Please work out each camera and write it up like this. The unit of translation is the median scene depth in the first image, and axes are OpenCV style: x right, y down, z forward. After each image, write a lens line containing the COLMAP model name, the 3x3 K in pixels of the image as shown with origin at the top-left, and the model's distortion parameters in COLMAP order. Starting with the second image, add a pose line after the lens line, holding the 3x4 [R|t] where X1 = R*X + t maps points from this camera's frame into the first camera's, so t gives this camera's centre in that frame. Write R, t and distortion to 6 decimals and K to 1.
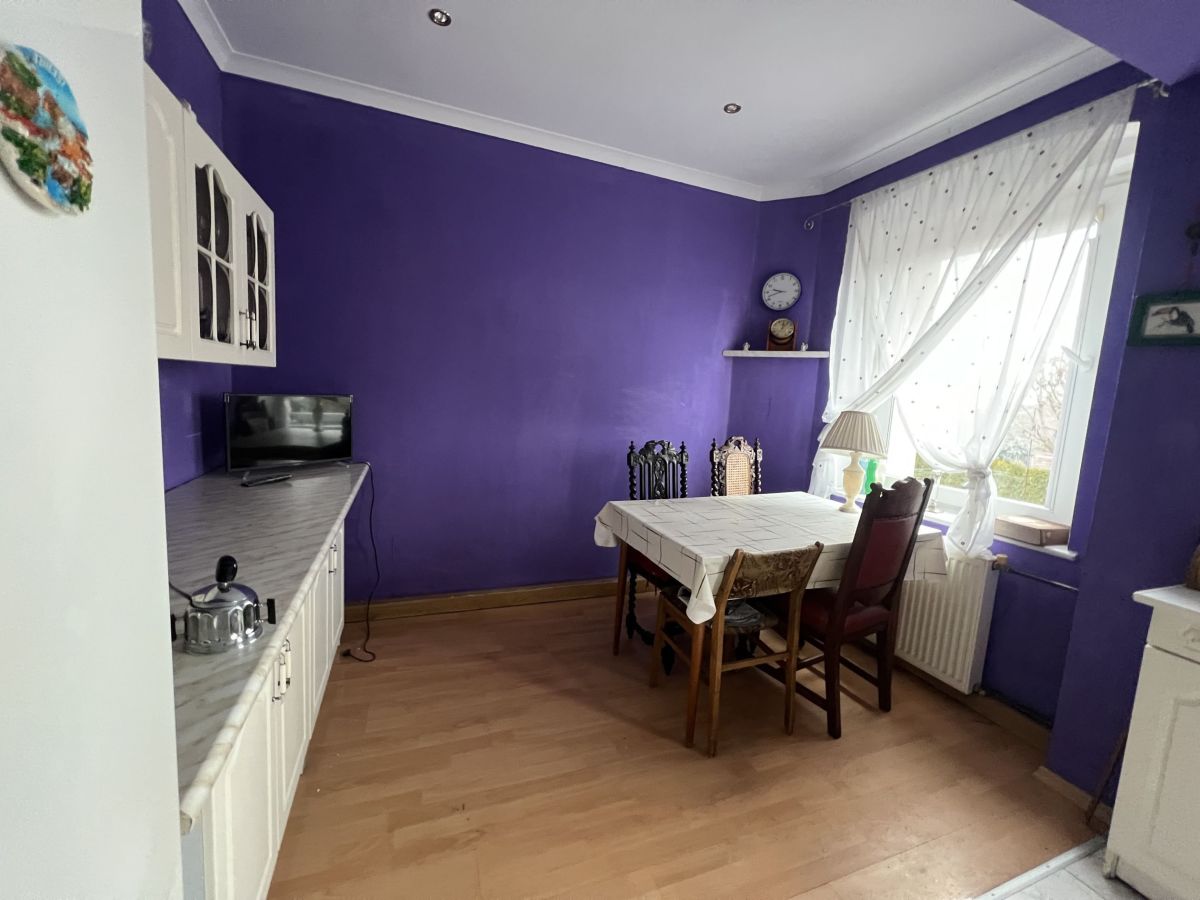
lens RADIAL K [[480.7, 0, 597.8], [0, 480.7, 446.2], [0, 0, 1]] dist [0.001068, -0.000146]
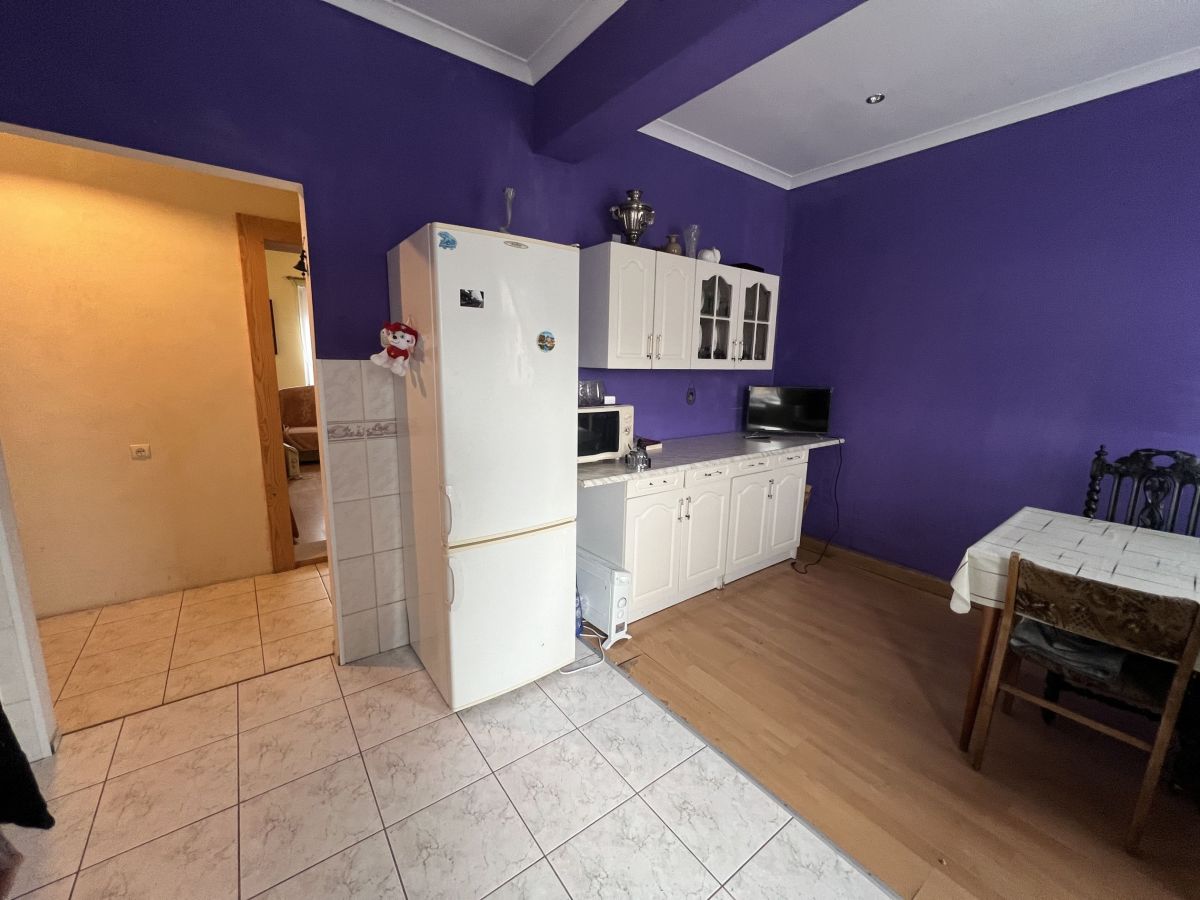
lens RADIAL K [[480.7, 0, 597.8], [0, 480.7, 446.2], [0, 0, 1]] dist [0.001068, -0.000146]
pose [[0.273701, 0.113698, -0.955071, 0.850808], [-0.115410, 0.989696, 0.084746, 0.028110], [0.954866, 0.087030, 0.284003, -0.019102]]
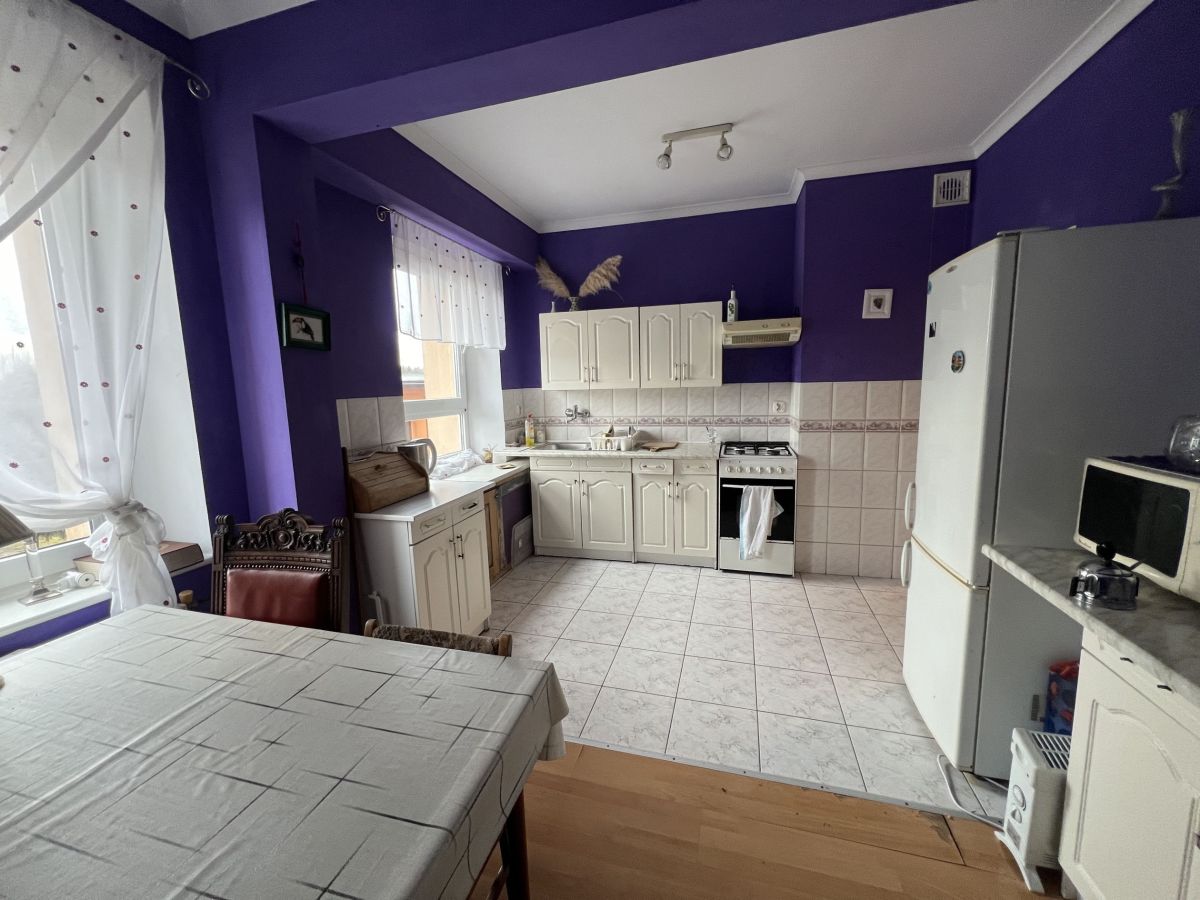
lens RADIAL K [[480.7, 0, 597.8], [0, 480.7, 446.2], [0, 0, 1]] dist [0.001068, -0.000146]
pose [[-0.796363, -0.122523, 0.592279, -0.178288], [0.042817, 0.965389, 0.257278, -0.212022], [-0.603301, 0.230246, -0.763554, 1.300626]]
